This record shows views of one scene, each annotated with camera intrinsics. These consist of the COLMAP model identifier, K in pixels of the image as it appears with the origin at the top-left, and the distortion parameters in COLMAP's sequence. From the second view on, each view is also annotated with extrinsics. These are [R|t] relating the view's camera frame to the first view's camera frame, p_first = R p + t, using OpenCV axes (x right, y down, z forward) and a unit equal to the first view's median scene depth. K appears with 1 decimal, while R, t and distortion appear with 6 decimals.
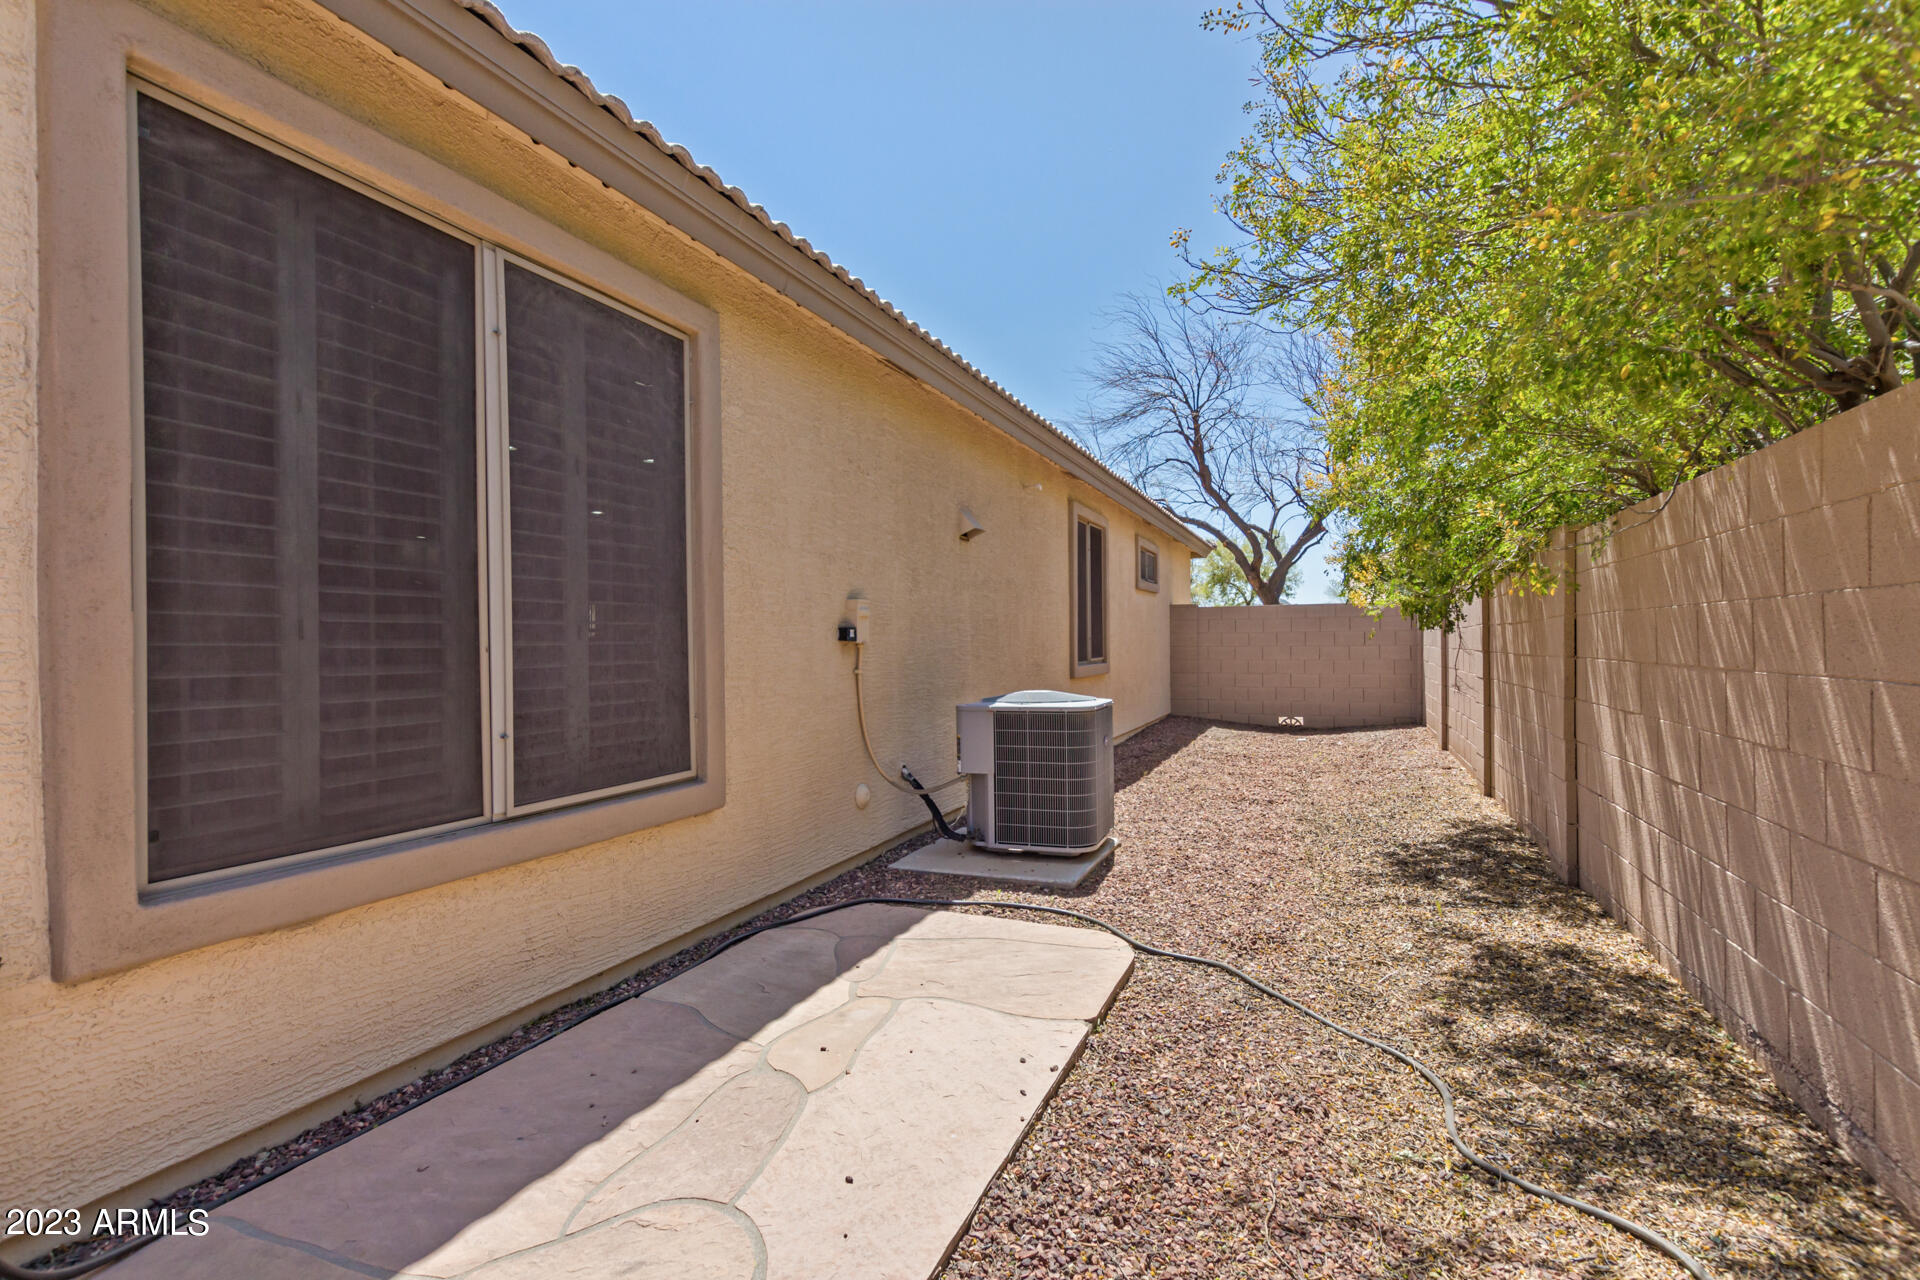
lens RADIAL K [[879.9, 0, 958.1], [0, 879.9, 638.3], [0, 0, 1]] dist [0.003153, -0.000686]
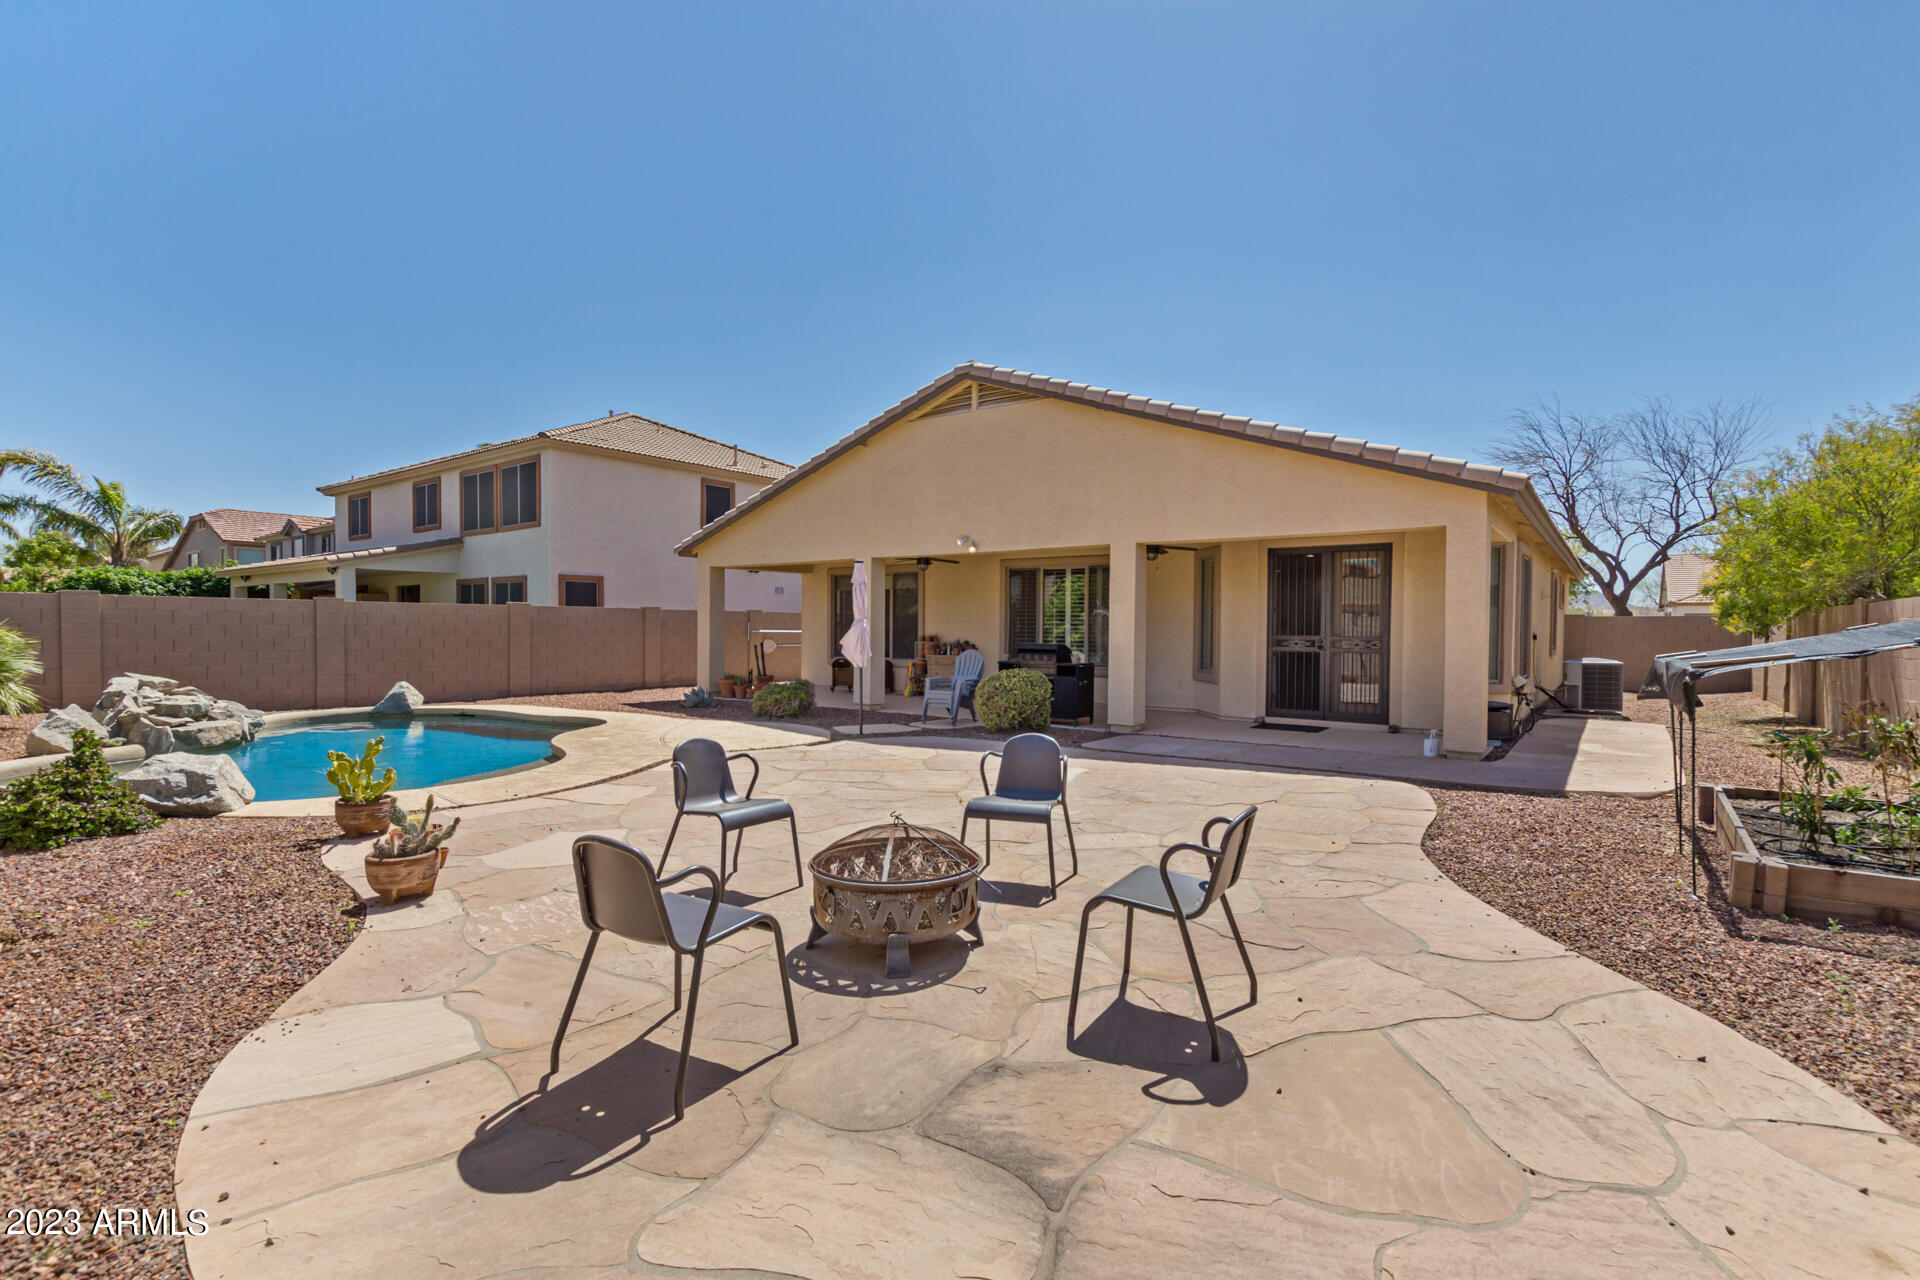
lens RADIAL K [[879.9, 0, 968.0], [0, 879.9, 638.4], [0, 0, 1]] dist [0.003153, -0.000686]
pose [[0.971561, 0.011630, -0.236503, -0.403532], [-0.008502, 0.999862, 0.014244, -0.009947], [0.236636, -0.011828, 0.971526, -0.756912]]
